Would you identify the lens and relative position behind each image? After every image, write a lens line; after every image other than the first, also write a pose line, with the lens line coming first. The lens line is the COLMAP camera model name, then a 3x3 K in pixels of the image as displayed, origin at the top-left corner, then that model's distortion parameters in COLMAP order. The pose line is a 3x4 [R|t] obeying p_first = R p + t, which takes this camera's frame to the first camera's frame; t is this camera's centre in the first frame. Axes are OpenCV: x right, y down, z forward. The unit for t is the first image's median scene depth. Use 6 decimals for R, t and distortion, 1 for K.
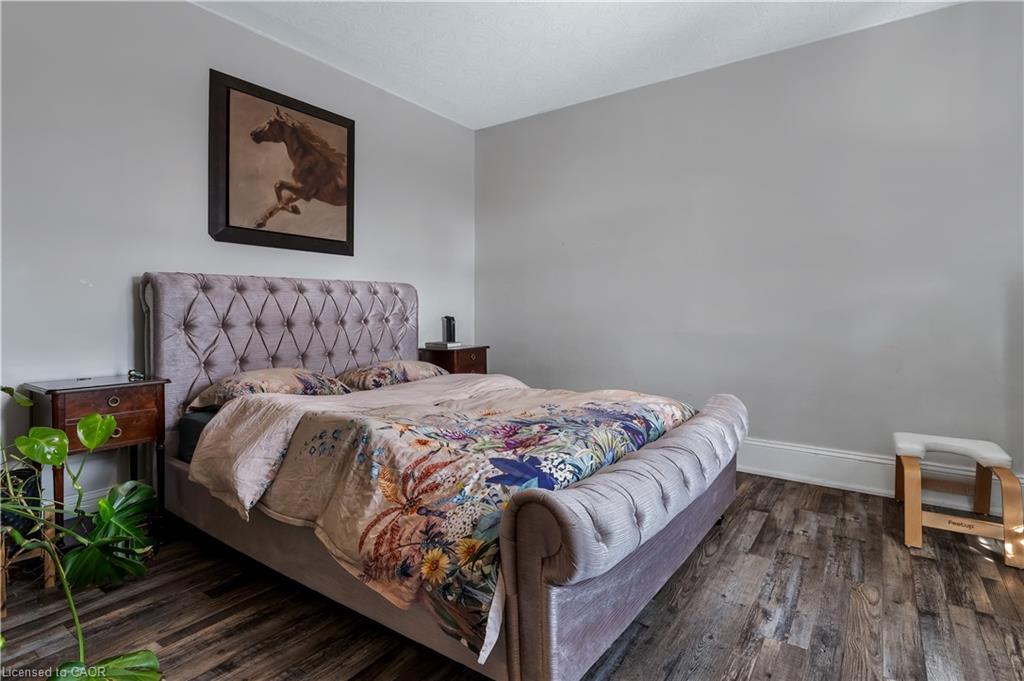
lens RADIAL K [[530.2, 0, 511.3], [0, 530.2, 303.9], [0, 0, 1]] dist [-0.000178, 0.000091]
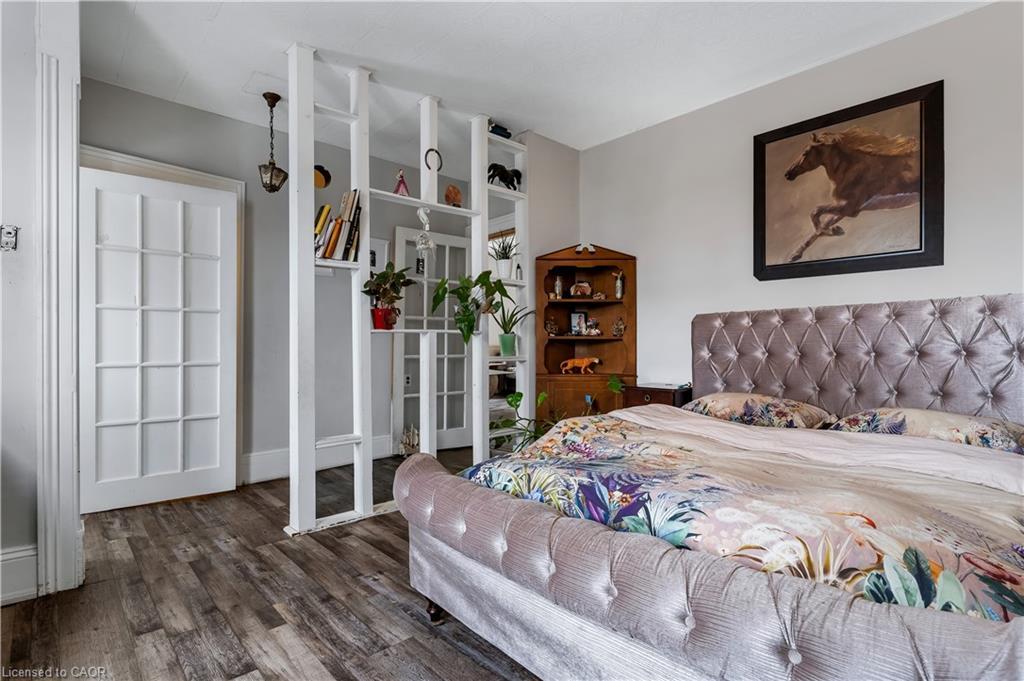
lens RADIAL K [[503.2, 0, 512.0], [0, 503.2, 340.5], [0, 0, 1]] dist [-0.000582, 0.000105]
pose [[-0.190979, -0.011360, -0.981528, 0.571759], [0.022570, 0.999618, -0.015961, 0.014860], [0.981335, -0.025202, -0.190650, 0.614752]]
